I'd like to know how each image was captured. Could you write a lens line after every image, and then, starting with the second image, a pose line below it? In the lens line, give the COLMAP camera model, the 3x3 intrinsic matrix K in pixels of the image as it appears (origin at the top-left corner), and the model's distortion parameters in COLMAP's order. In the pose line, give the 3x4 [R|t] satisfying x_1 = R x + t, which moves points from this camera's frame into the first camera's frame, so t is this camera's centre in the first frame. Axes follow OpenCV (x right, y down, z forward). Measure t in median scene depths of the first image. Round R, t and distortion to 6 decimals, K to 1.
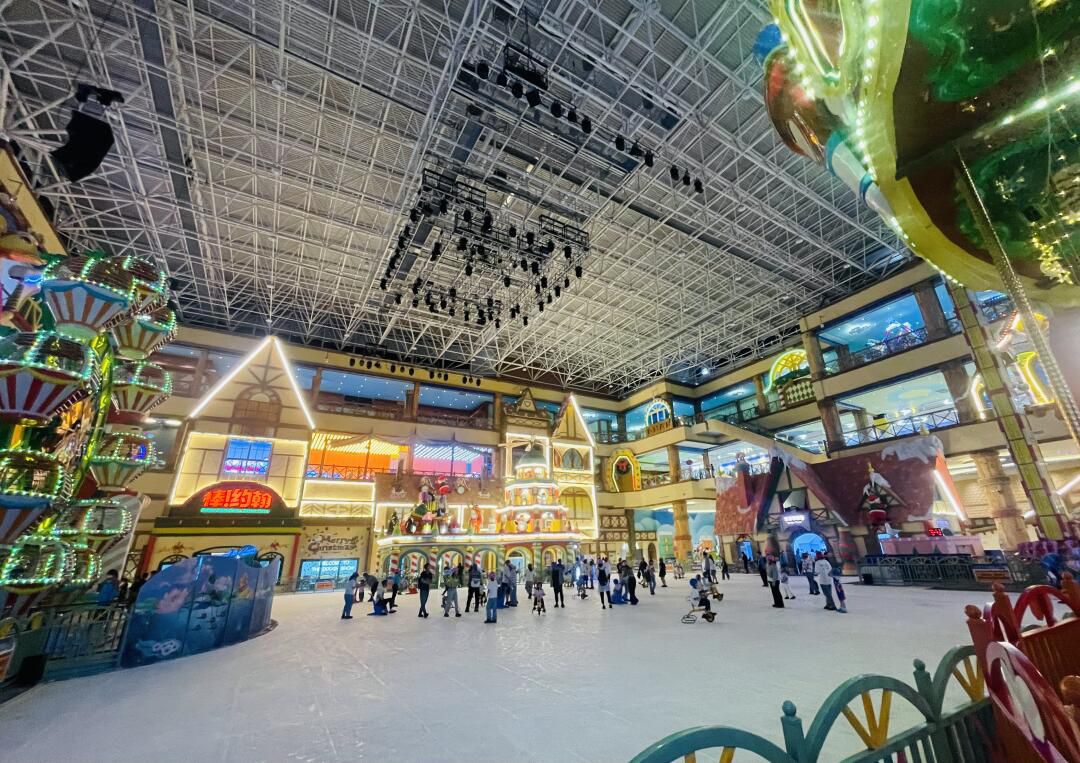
lens RADIAL K [[448.7, 0, 565.6], [0, 448.7, 384.9], [0, 0, 1]] dist [-0.000266, 0.000146]
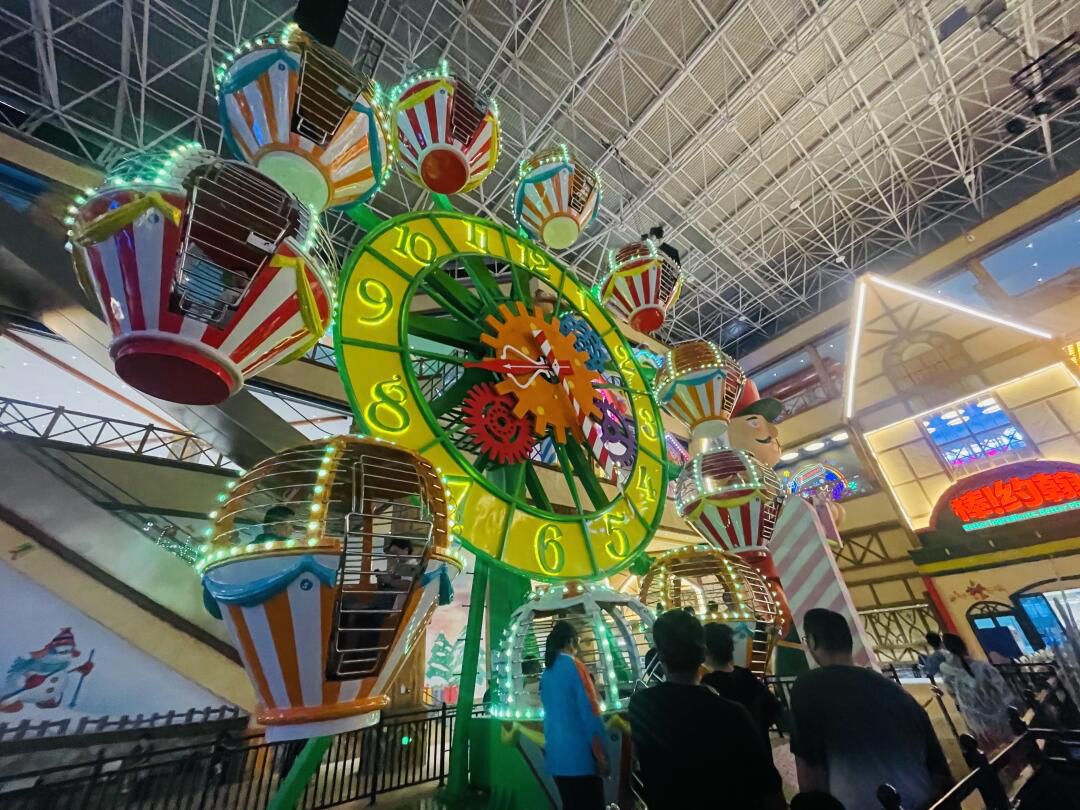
lens RADIAL K [[429.0, 0, 532.2], [0, 429.0, 410.0], [0, 0, 1]] dist [0.000391, 0.000101]
pose [[0.115661, -0.490823, -0.863548, -0.267519], [0.415687, 0.813508, -0.406705, 0.130580], [0.902124, -0.311926, 0.298119, 0.308845]]
